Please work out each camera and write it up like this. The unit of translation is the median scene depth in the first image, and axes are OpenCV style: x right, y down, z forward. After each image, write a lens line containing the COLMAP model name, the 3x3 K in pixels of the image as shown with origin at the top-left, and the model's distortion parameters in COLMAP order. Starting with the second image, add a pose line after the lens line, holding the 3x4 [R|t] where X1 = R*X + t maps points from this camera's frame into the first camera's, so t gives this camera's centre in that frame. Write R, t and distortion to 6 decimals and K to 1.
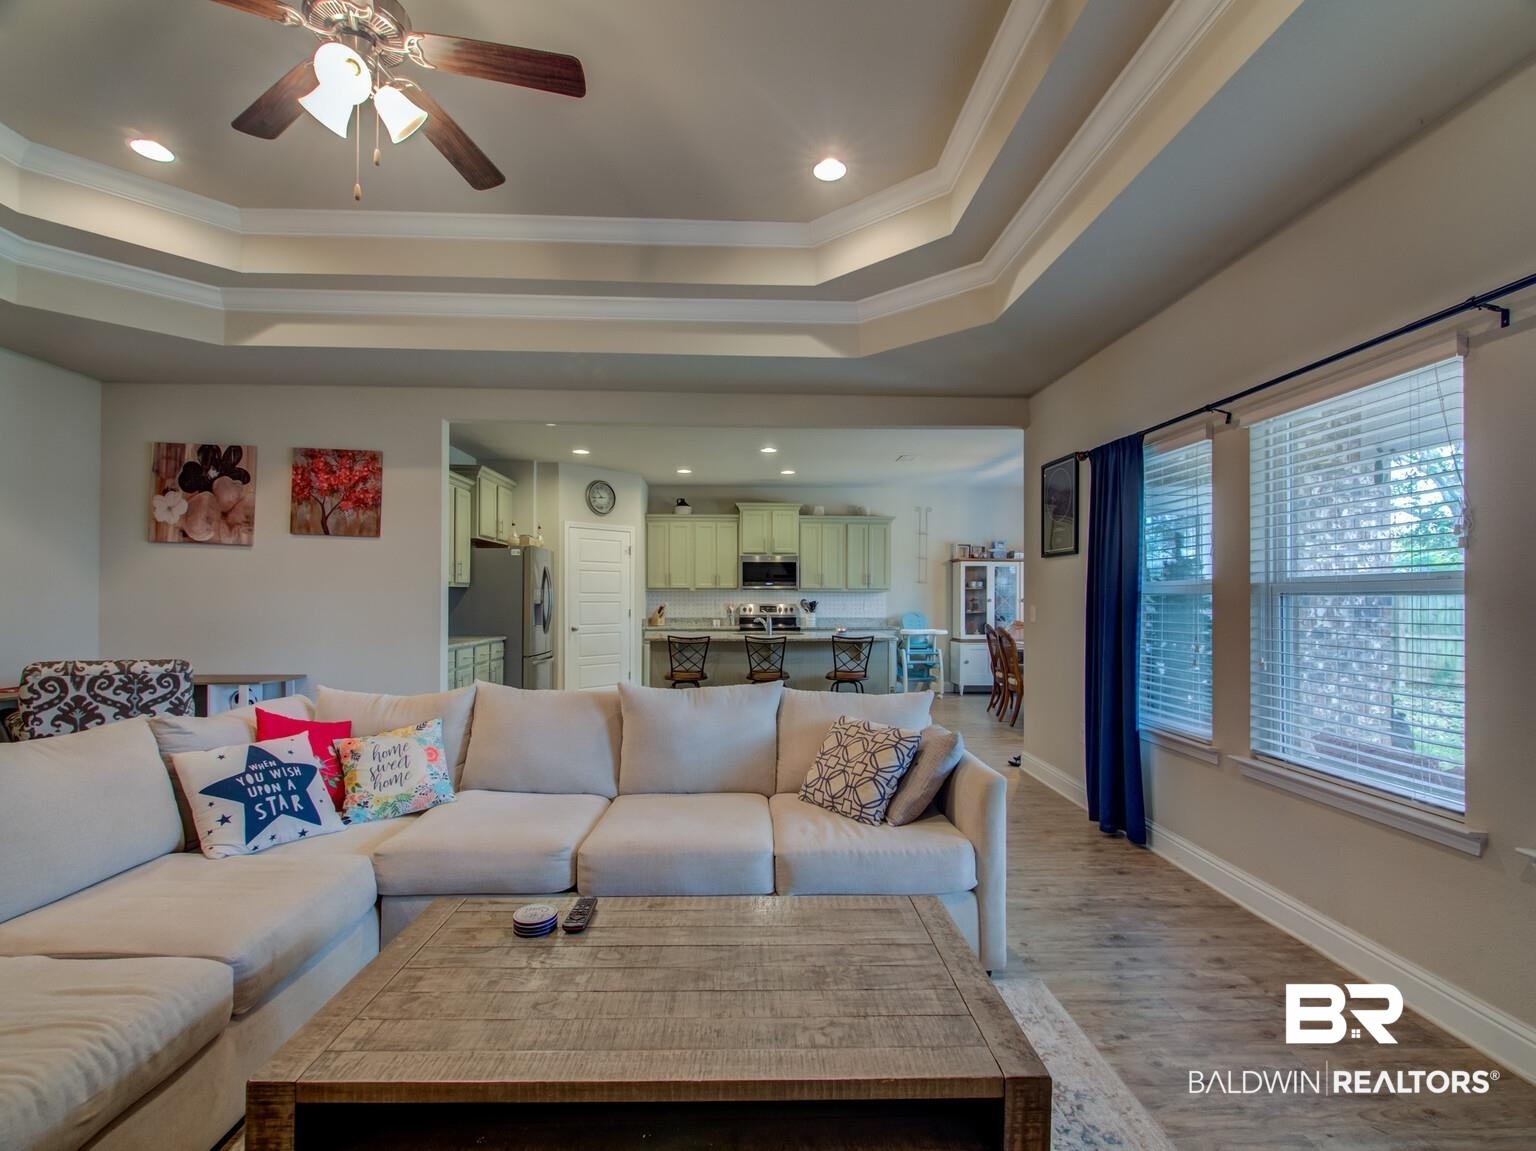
lens RADIAL K [[709.1, 0, 764.3], [0, 709.1, 584.9], [0, 0, 1]] dist [0.008820, -0.006700]
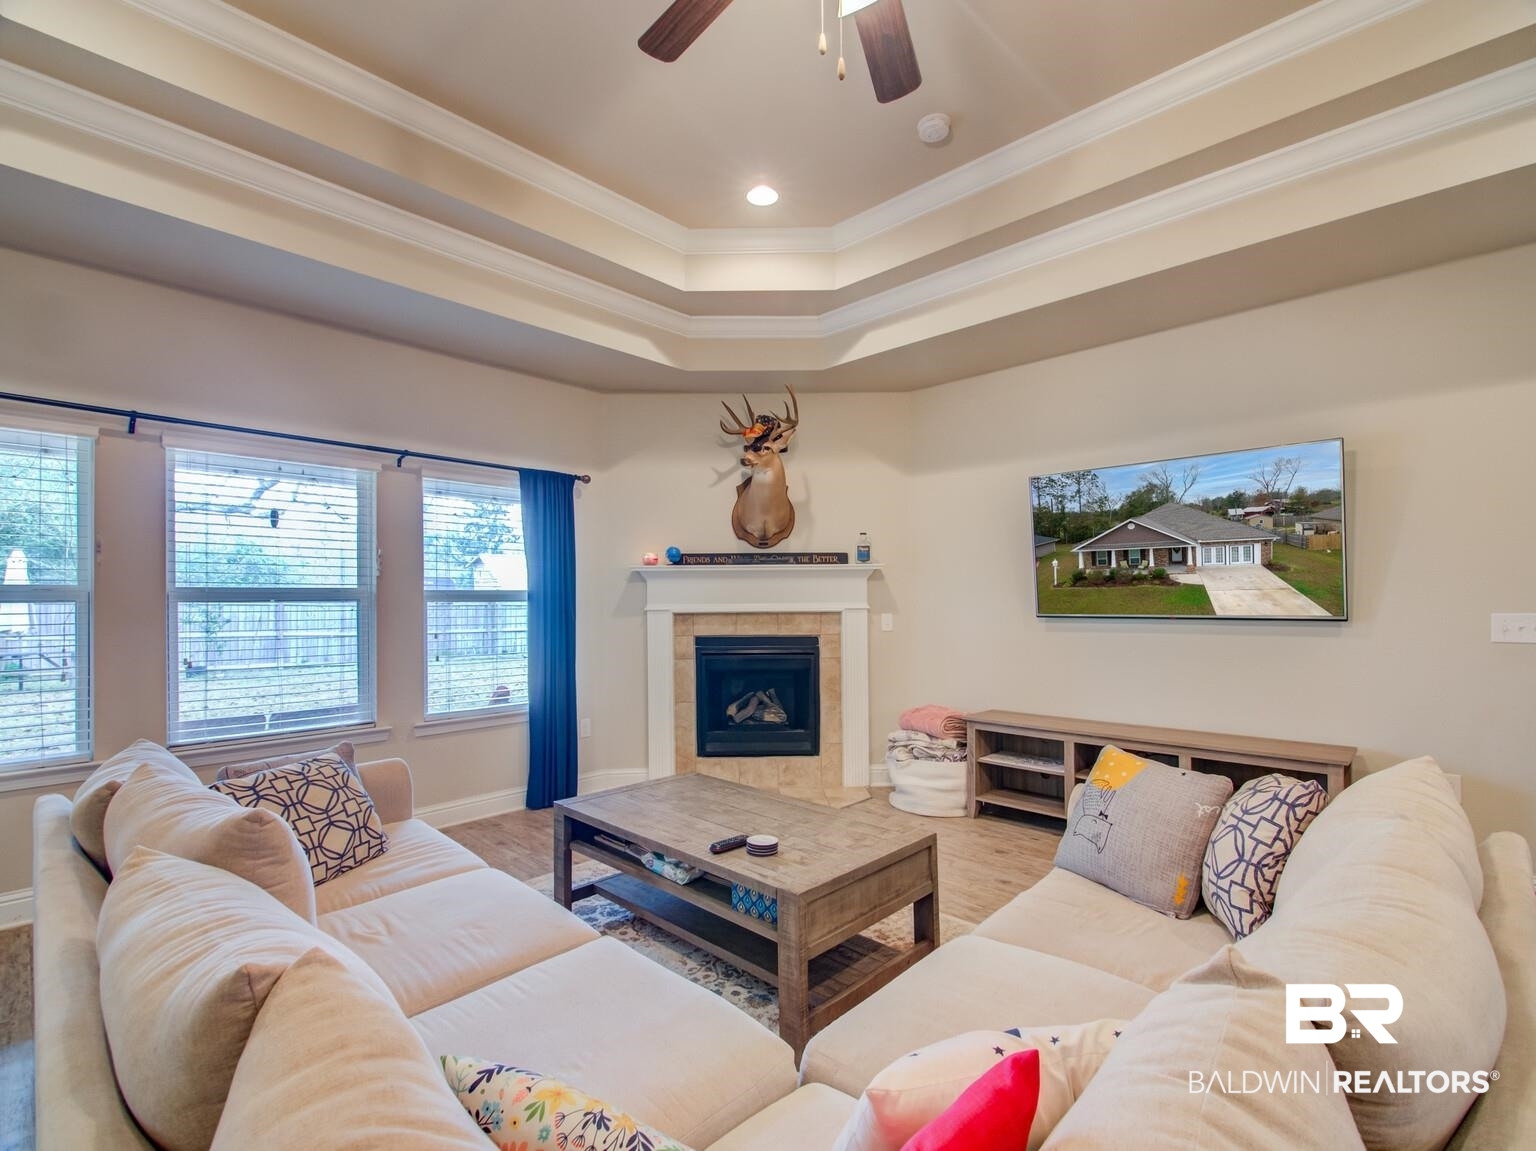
lens RADIAL K [[709.1, 0, 765.2], [0, 709.1, 593.1], [0, 0, 1]] dist [0.008820, -0.006700]
pose [[-0.697250, 0.007658, 0.716787, -0.241831], [-0.009261, 0.999763, -0.019690, 0.004184], [-0.716768, -0.020367, -0.697014, 0.364195]]
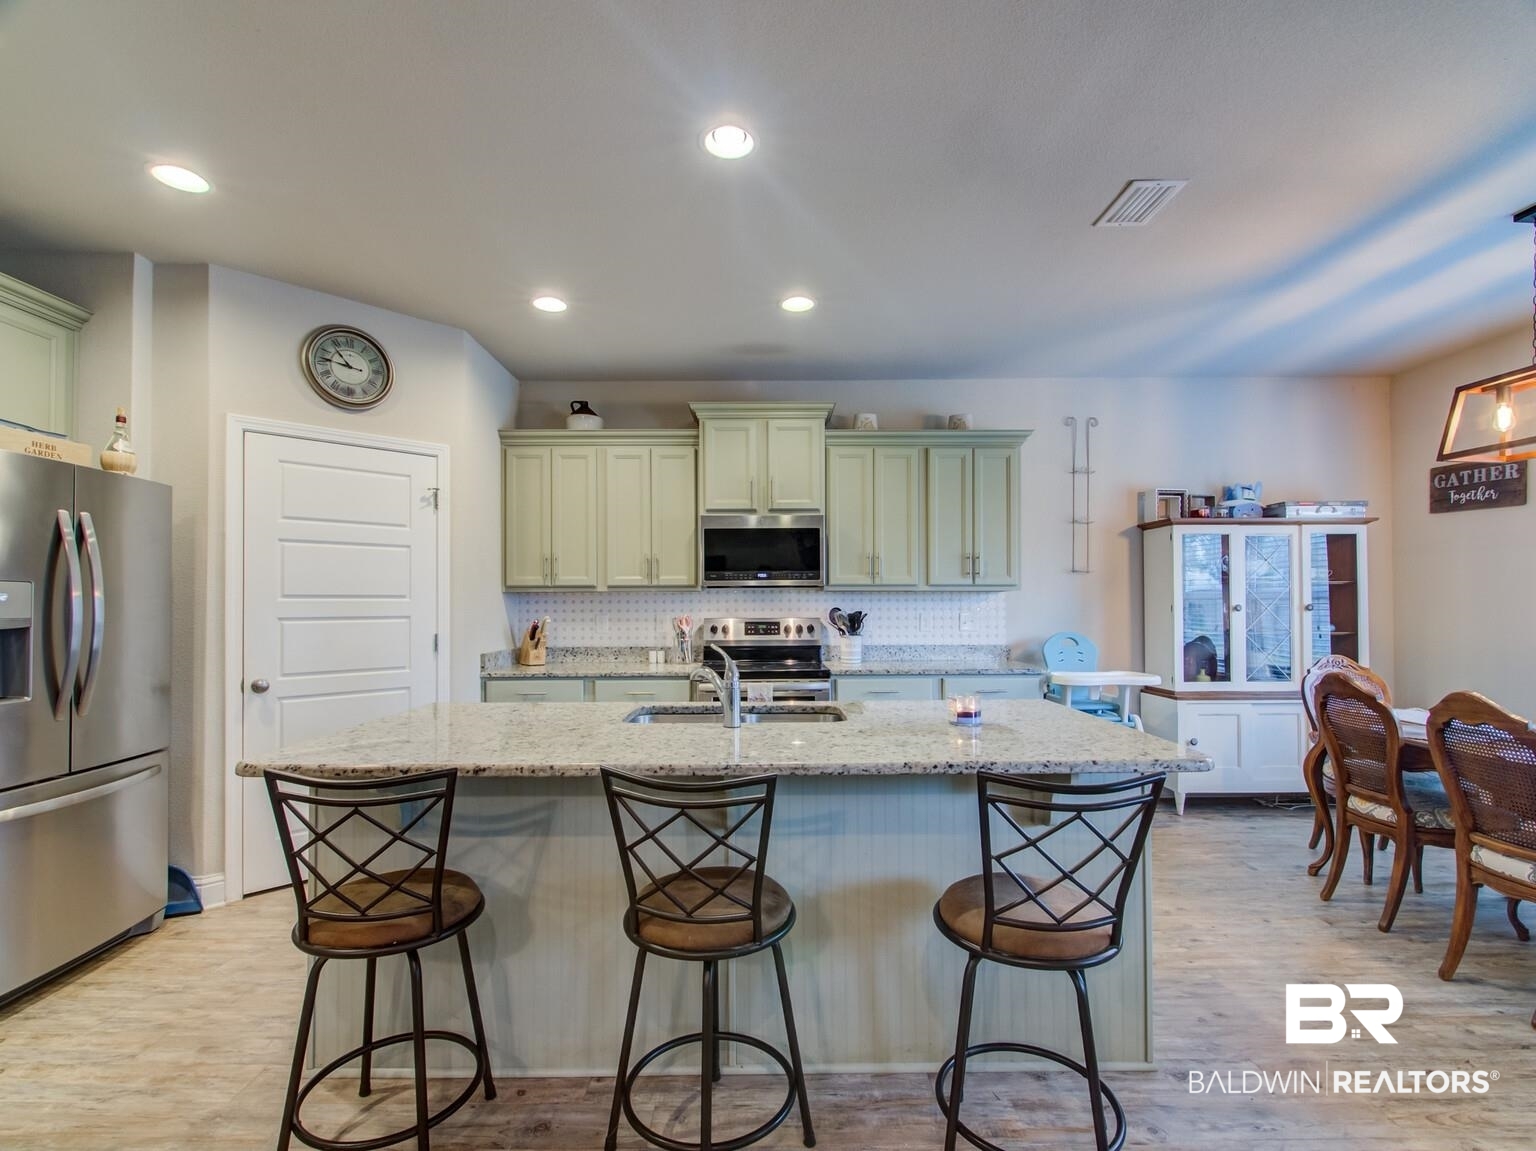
lens RADIAL K [[709.1, 0, 768.7], [0, 709.1, 588.3], [0, 0, 1]] dist [0.008820, -0.006700]
pose [[0.999550, -0.006006, -0.029383, 0.025054], [0.005908, 0.999977, -0.003437, 0.008614], [0.029403, 0.003261, 0.999562, 0.536719]]
